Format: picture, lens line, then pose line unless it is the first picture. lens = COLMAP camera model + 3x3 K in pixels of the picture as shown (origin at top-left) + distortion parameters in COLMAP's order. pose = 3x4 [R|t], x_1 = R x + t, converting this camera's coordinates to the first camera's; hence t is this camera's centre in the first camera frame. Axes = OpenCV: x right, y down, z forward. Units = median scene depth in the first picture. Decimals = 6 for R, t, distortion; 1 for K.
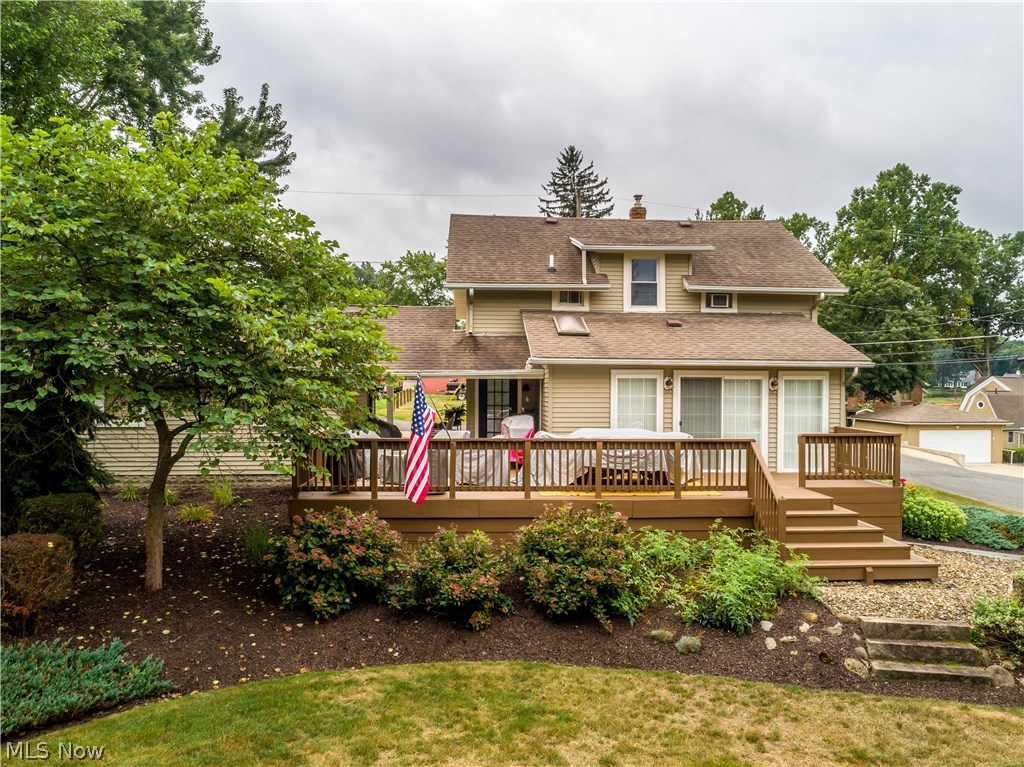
lens RADIAL K [[764.1, 0, 512.5], [0, 764.1, 386.7], [0, 0, 1]] dist [-0.015071, 0.007780]
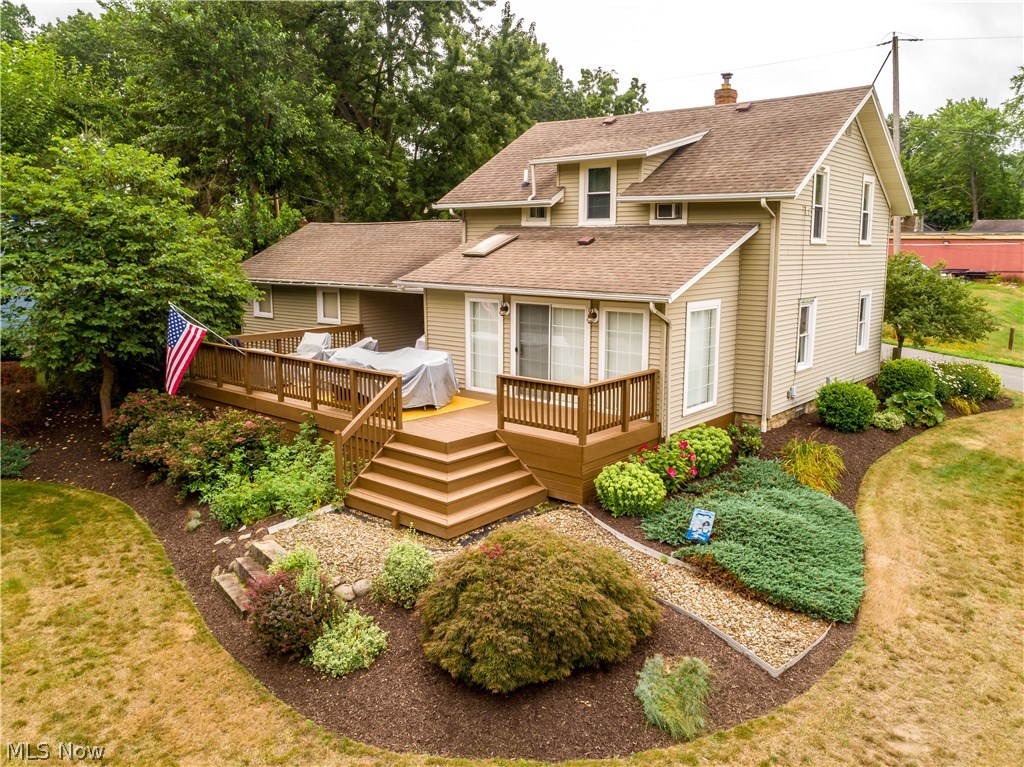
lens RADIAL K [[764.1, 0, 512.5], [0, 764.1, 386.7], [0, 0, 1]] dist [-0.015071, 0.007780]
pose [[0.750814, 0.120370, -0.649453, 0.736387], [-0.001187, 0.983499, 0.180910, -0.072822], [0.660513, -0.135058, 0.738568, 0.201646]]
